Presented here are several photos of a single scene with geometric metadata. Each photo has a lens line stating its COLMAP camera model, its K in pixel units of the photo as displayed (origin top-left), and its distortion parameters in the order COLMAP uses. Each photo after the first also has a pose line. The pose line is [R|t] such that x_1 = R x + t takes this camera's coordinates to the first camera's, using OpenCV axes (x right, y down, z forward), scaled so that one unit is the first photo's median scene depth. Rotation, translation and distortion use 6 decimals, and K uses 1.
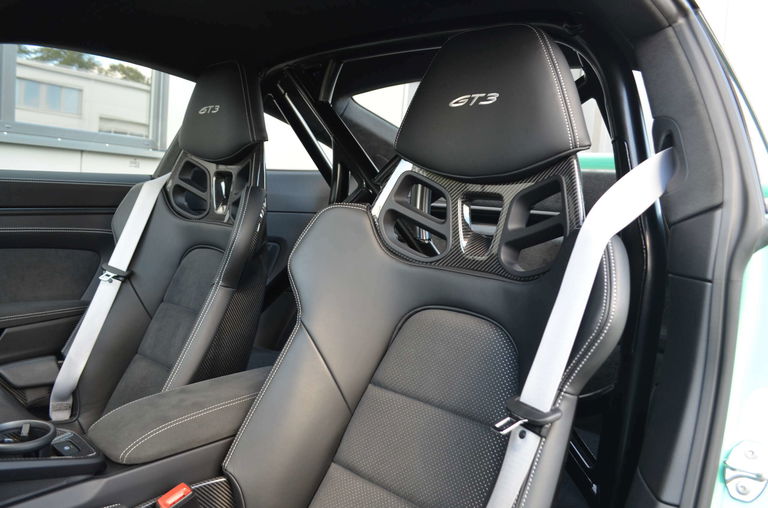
lens RADIAL K [[620.6, 0, 383.8], [0, 620.6, 253.3], [0, 0, 1]] dist [-0.061827, -0.005490]
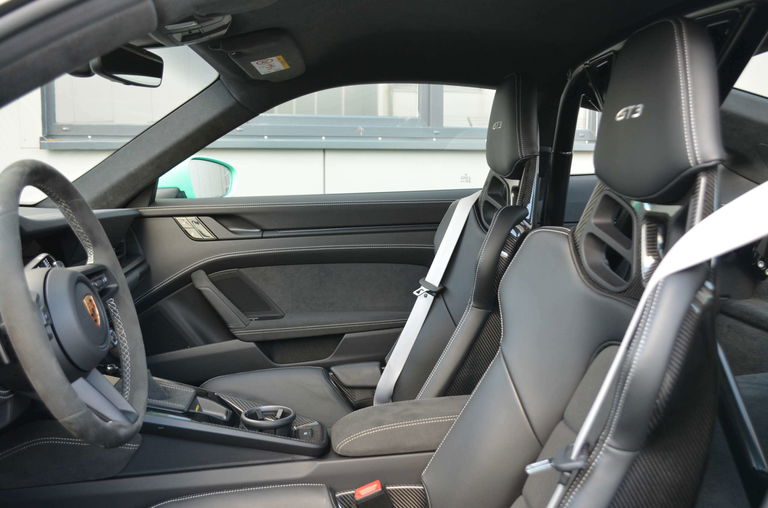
lens RADIAL K [[794.6, 0, 384.3], [0, 794.6, 257.2], [0, 0, 1]] dist [0.019171, 0.000000]
pose [[0.738430, 0.010088, -0.674254, 0.433908], [-0.007255, 0.999949, 0.007016, -0.030698], [0.674291, -0.000289, 0.738466, -0.053203]]
